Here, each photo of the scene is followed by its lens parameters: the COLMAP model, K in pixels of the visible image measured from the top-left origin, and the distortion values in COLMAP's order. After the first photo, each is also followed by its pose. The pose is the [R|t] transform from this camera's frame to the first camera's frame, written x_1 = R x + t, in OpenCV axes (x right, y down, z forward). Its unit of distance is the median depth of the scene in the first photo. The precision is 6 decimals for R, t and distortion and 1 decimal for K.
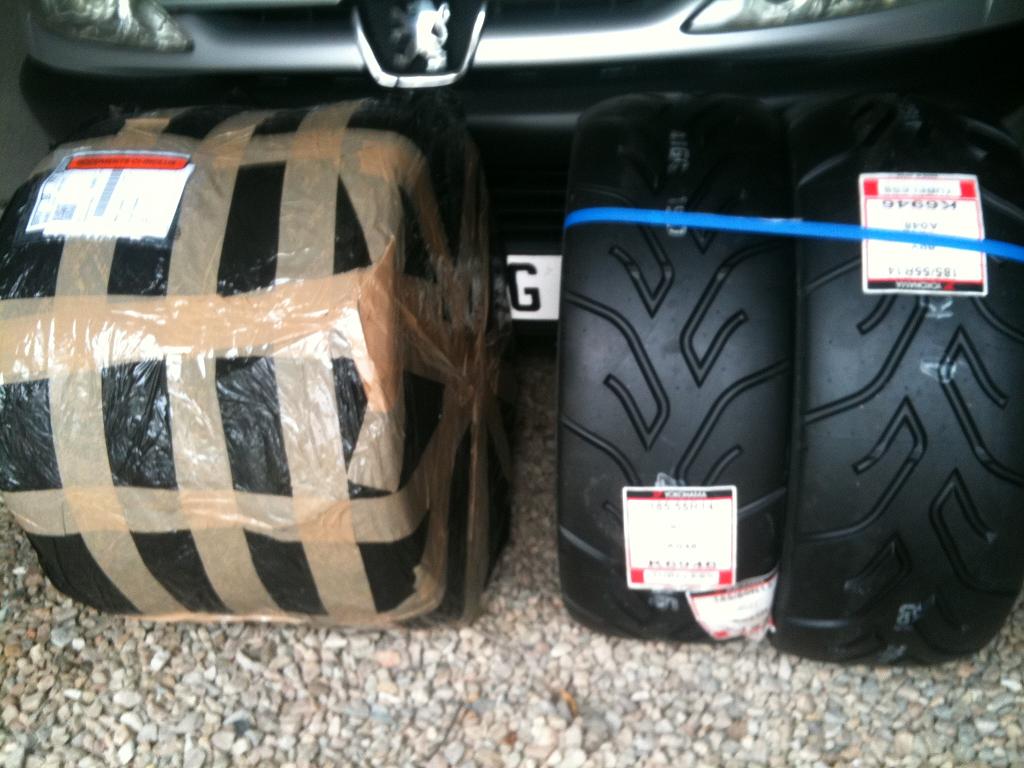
lens RADIAL K [[1038.0, 0, 512.8], [0, 1038.0, 355.9], [0, 0, 1]] dist [-0.005106, -0.046310]
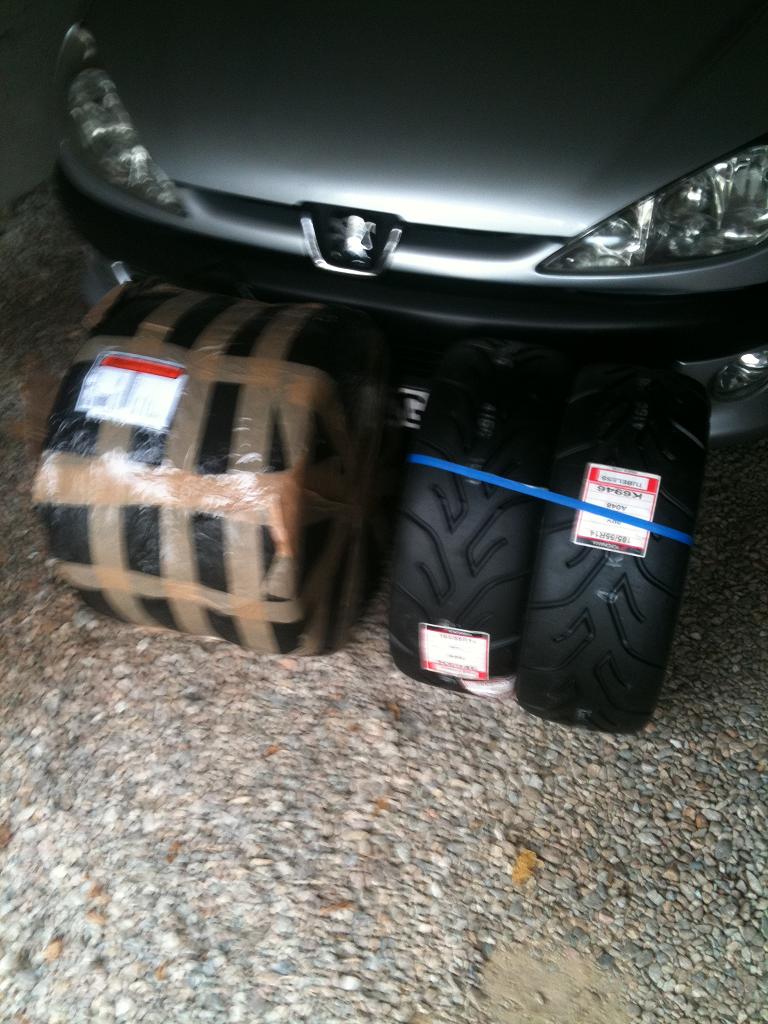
lens RADIAL K [[990.1, 0, 384.0], [0, 990.1, 512.0], [0, 0, 1]] dist [0.006952, 0.001597]
pose [[0.990319, 0.125037, -0.060286, 0.114752], [-0.106052, 0.961744, 0.252588, -0.433858], [0.089563, -0.243749, 0.965694, -0.500562]]
